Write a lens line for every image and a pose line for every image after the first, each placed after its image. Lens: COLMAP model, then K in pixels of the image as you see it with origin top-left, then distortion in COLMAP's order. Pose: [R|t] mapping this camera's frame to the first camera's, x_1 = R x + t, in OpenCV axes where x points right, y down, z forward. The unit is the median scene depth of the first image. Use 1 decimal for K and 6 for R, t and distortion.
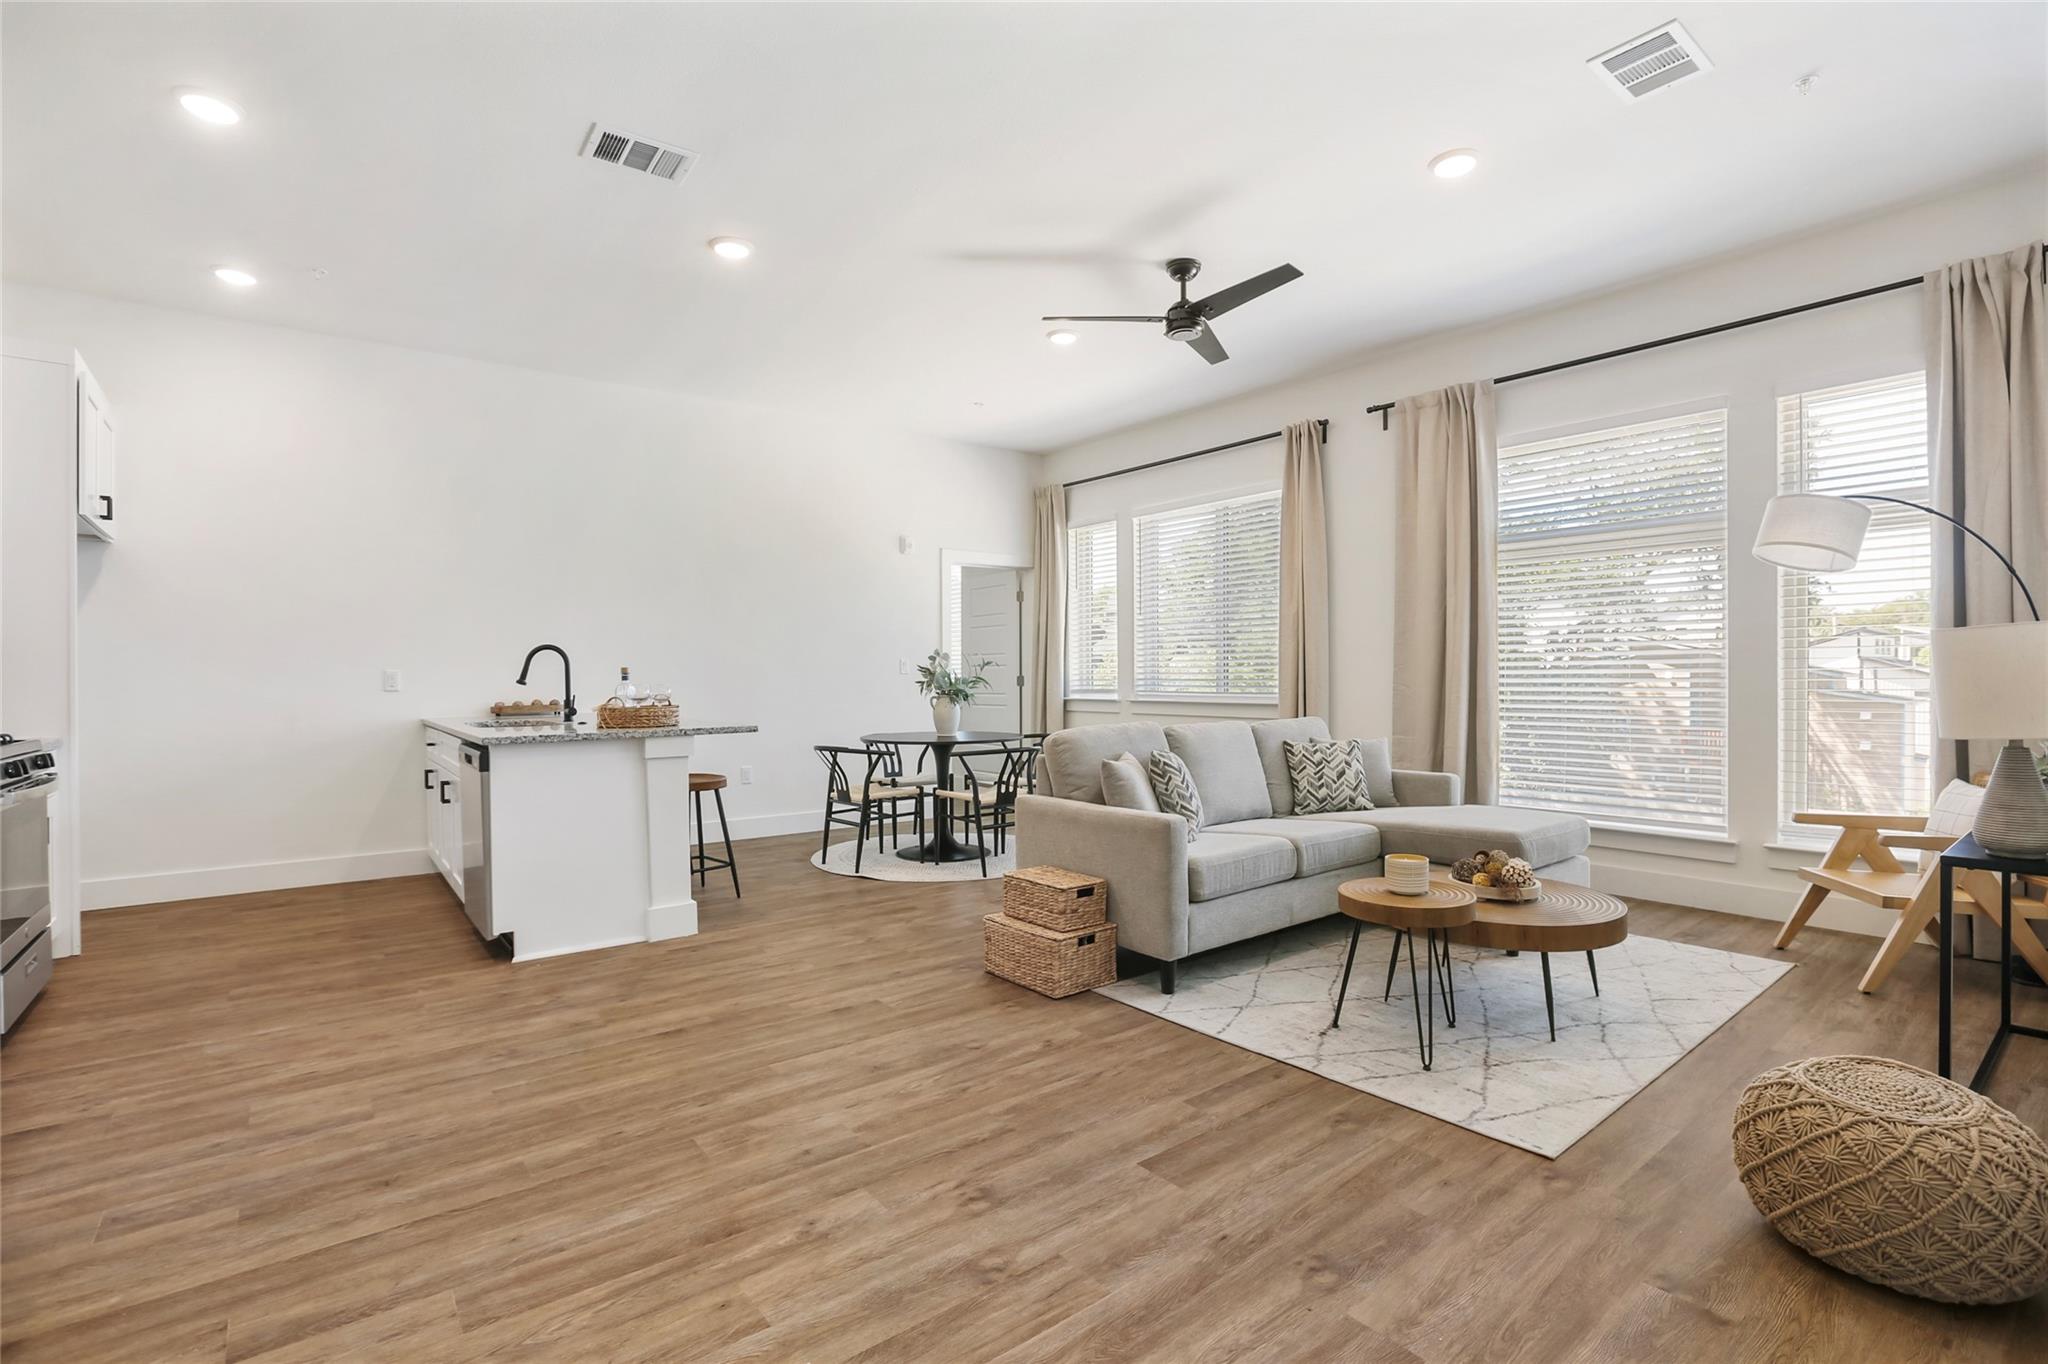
lens RADIAL K [[954.3, 0, 1019.4], [0, 954.3, 677.8], [0, 0, 1]] dist [-0.051006, 0.015209]
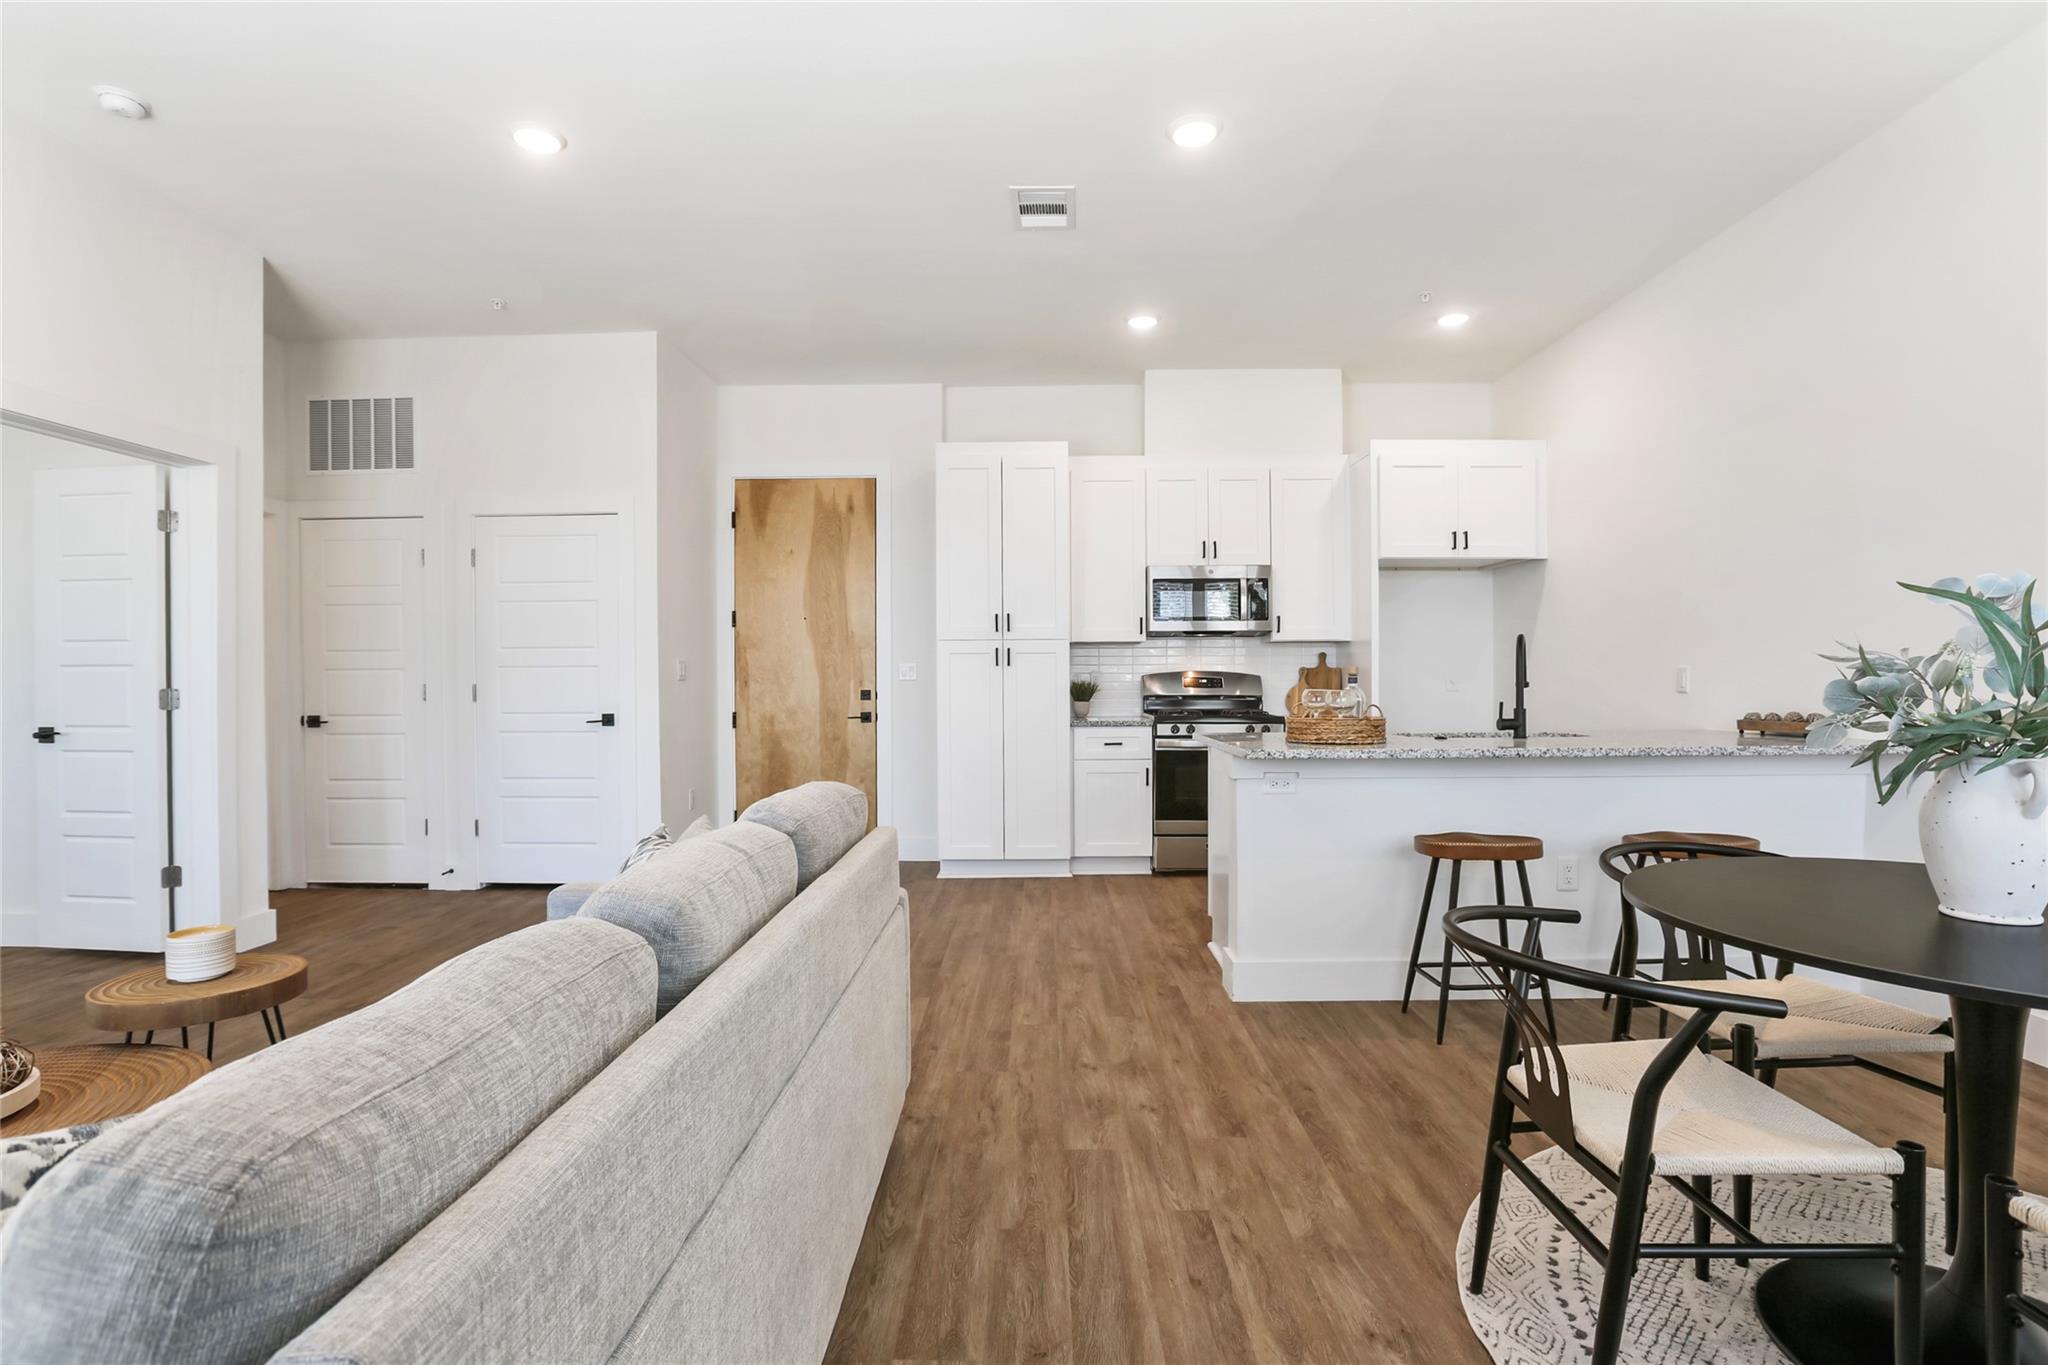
lens RADIAL K [[968.9, 0, 1026.7], [0, 968.9, 686.7], [0, 0, 1]] dist [-0.056778, 0.020428]
pose [[-0.627663, 0.015309, -0.778335, 0.697971], [0.006917, 0.999877, 0.014088, -0.013353], [0.778455, 0.003459, -0.627691, 2.415231]]
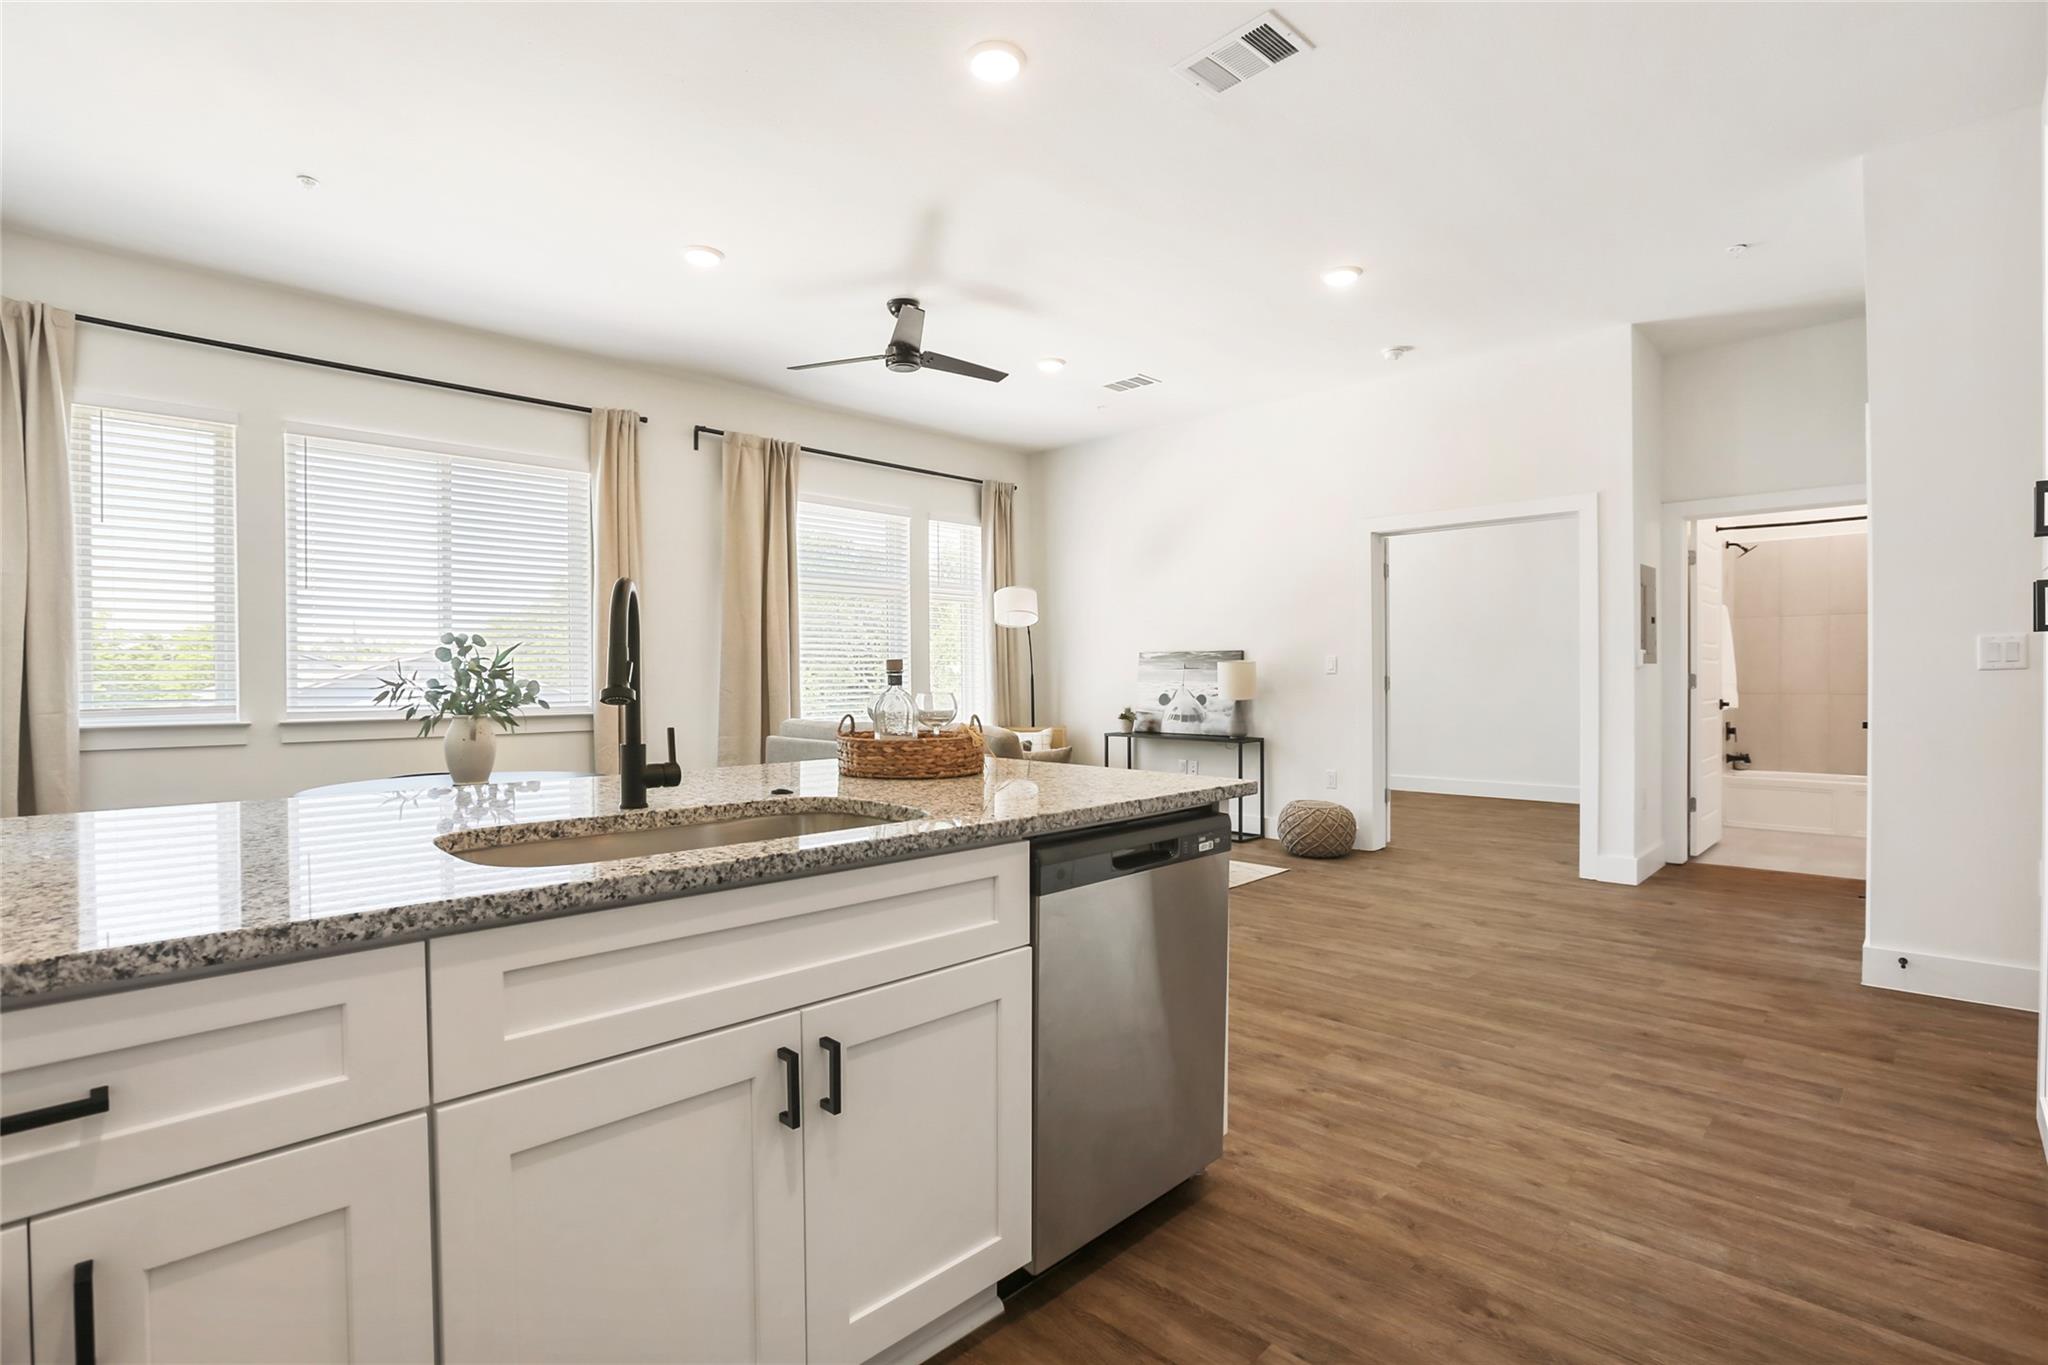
lens RADIAL K [[968.9, 0, 1026.7], [0, 968.9, 686.7], [0, 0, 1]] dist [-0.056778, 0.020428]
pose [[-0.132857, -0.005174, 0.991122, -1.747736], [0.009531, 0.999933, 0.006497, 0.000292], [-0.991089, 0.010310, -0.132798, 1.870444]]
